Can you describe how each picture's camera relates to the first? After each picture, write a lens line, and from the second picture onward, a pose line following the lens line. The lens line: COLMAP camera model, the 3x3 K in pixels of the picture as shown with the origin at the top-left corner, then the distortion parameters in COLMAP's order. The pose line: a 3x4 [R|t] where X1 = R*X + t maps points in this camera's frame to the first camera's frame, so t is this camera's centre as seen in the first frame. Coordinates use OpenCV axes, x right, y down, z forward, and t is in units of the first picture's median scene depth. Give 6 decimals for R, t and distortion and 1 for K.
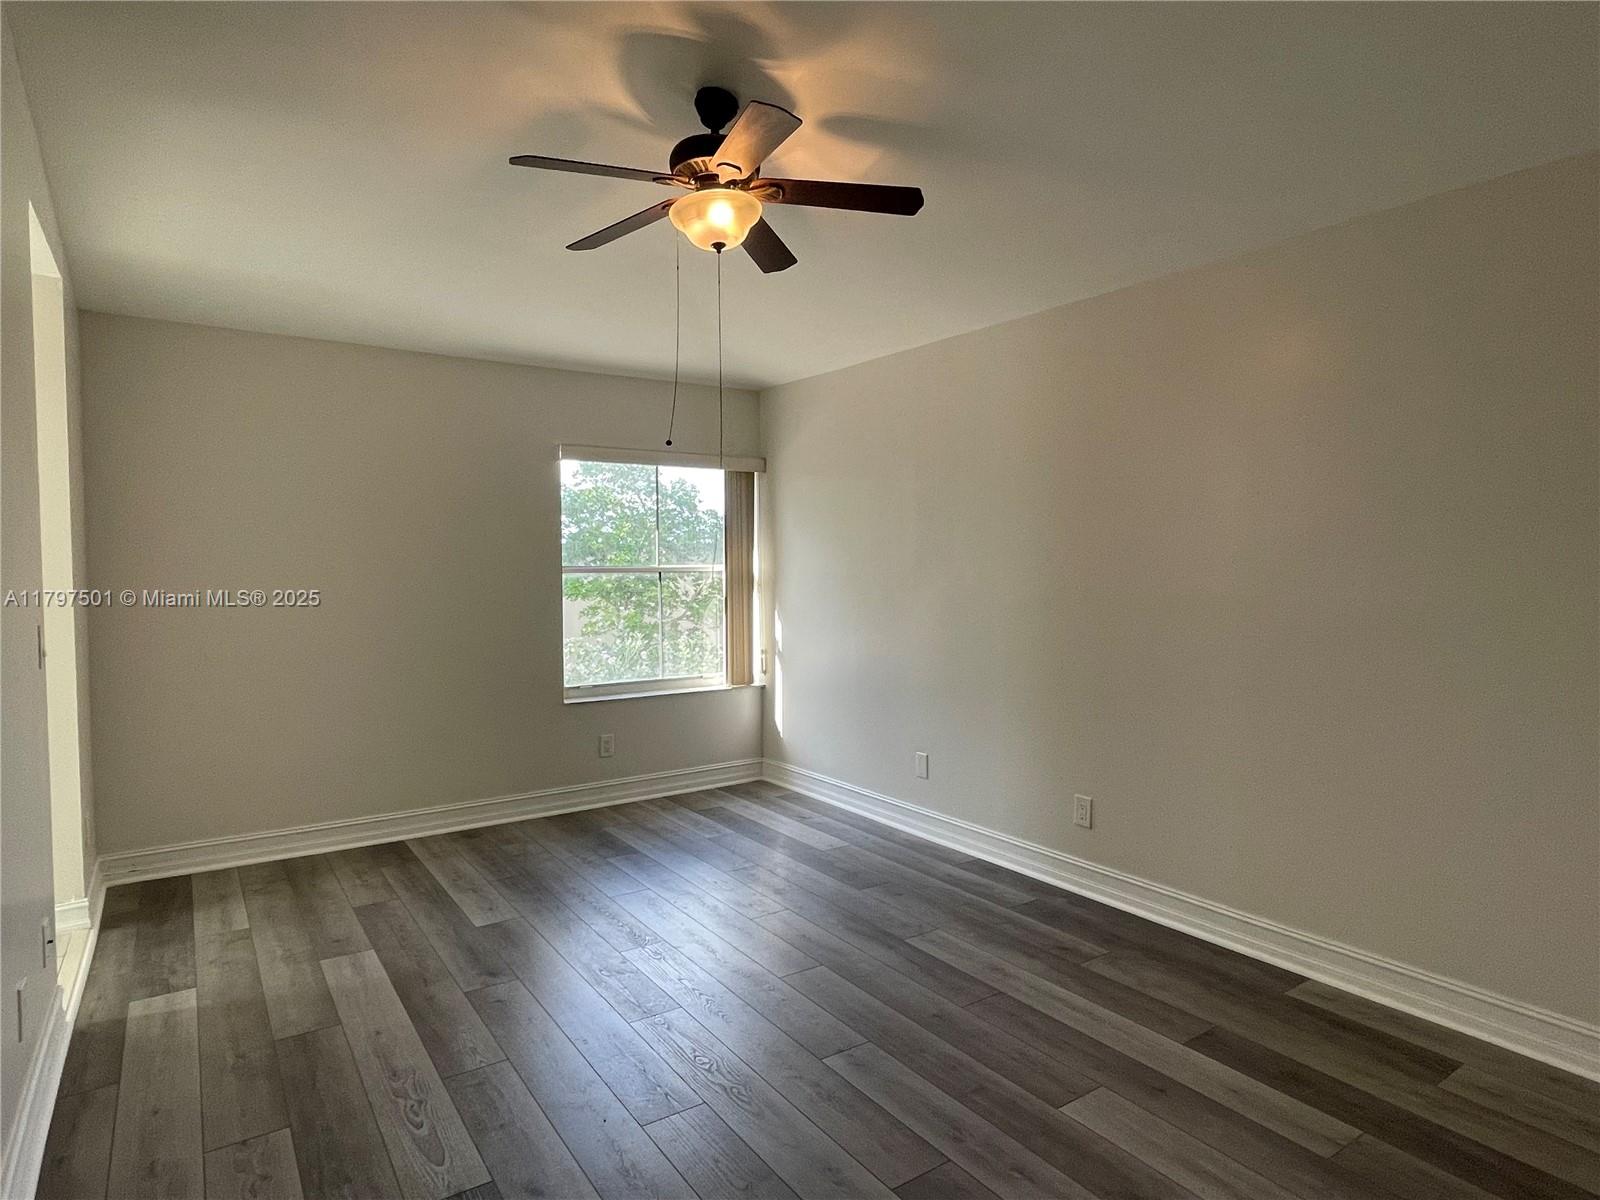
lens RADIAL K [[910.7, 0, 791.7], [0, 910.7, 605.5], [0, 0, 1]] dist [-0.000575, -0.000180]
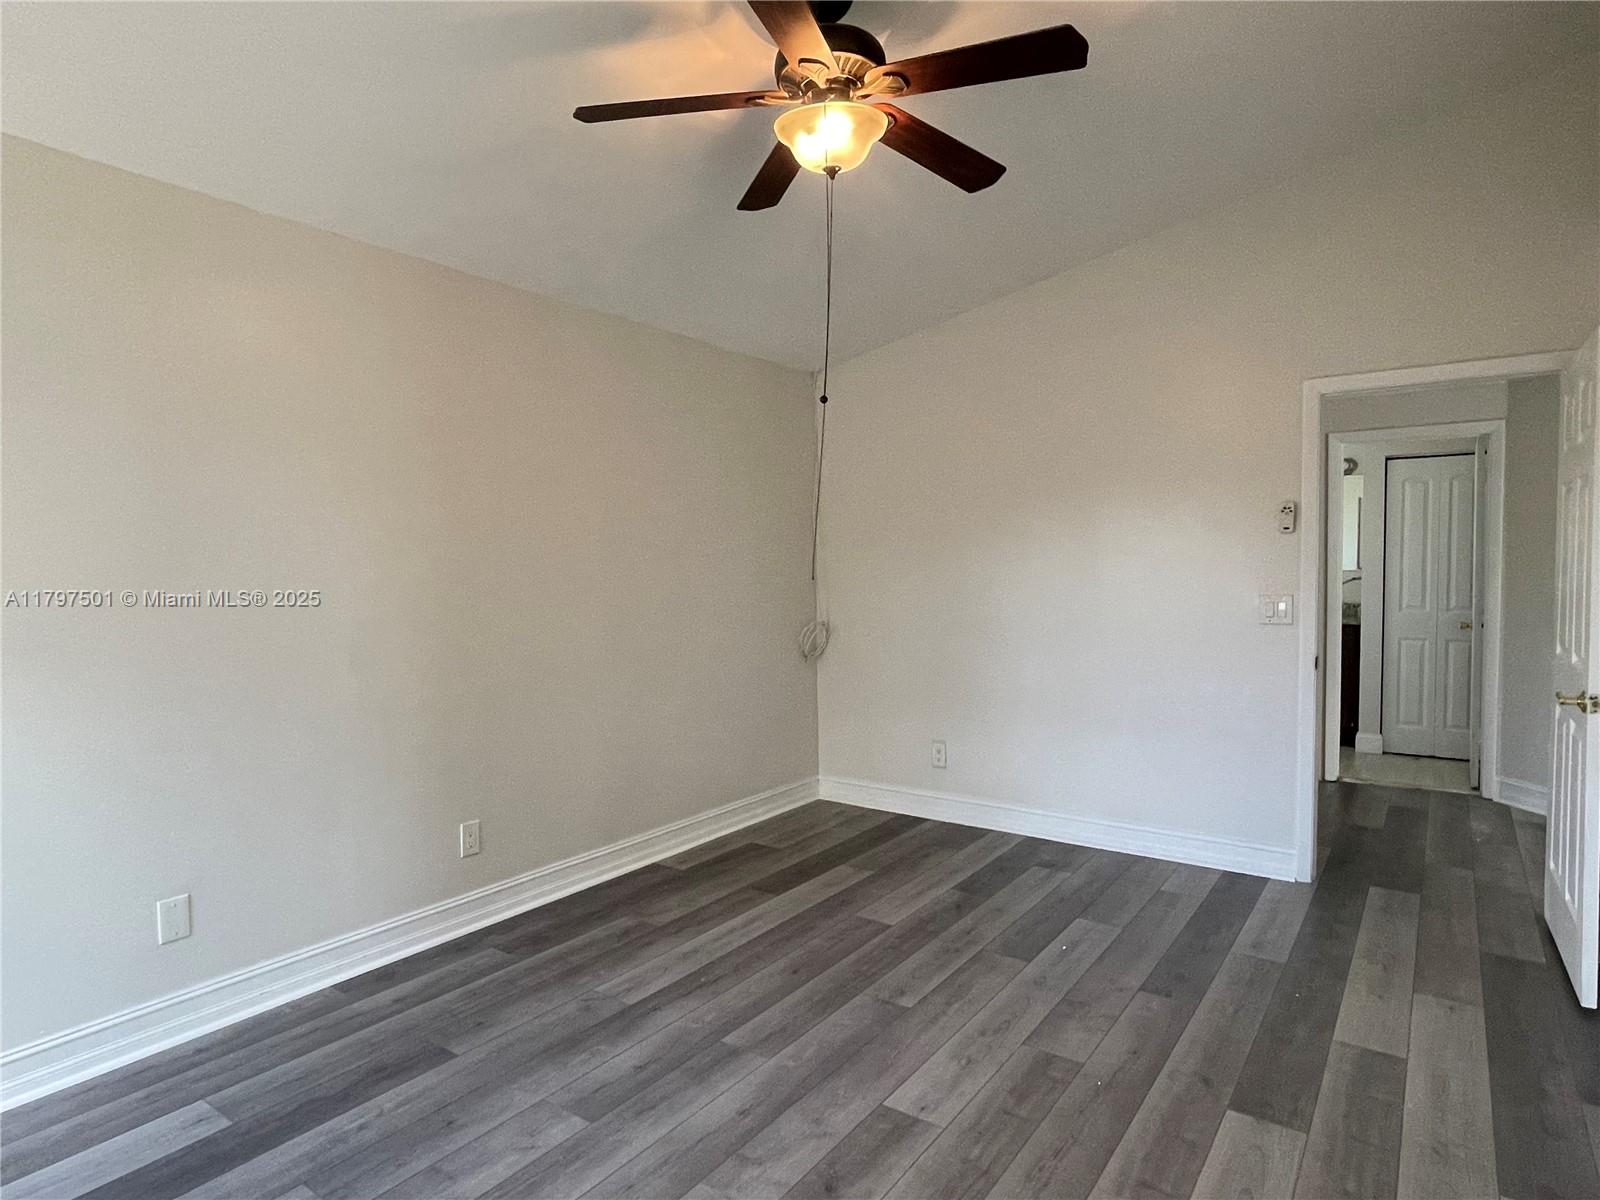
lens RADIAL K [[910.7, 0, 791.7], [0, 910.7, 605.5], [0, 0, 1]] dist [-0.000575, -0.000180]
pose [[-0.343952, -0.034612, 0.938349, -0.775081], [0.053720, 0.996958, 0.056465, -0.047943], [-0.937449, 0.069829, -0.341046, 1.219842]]
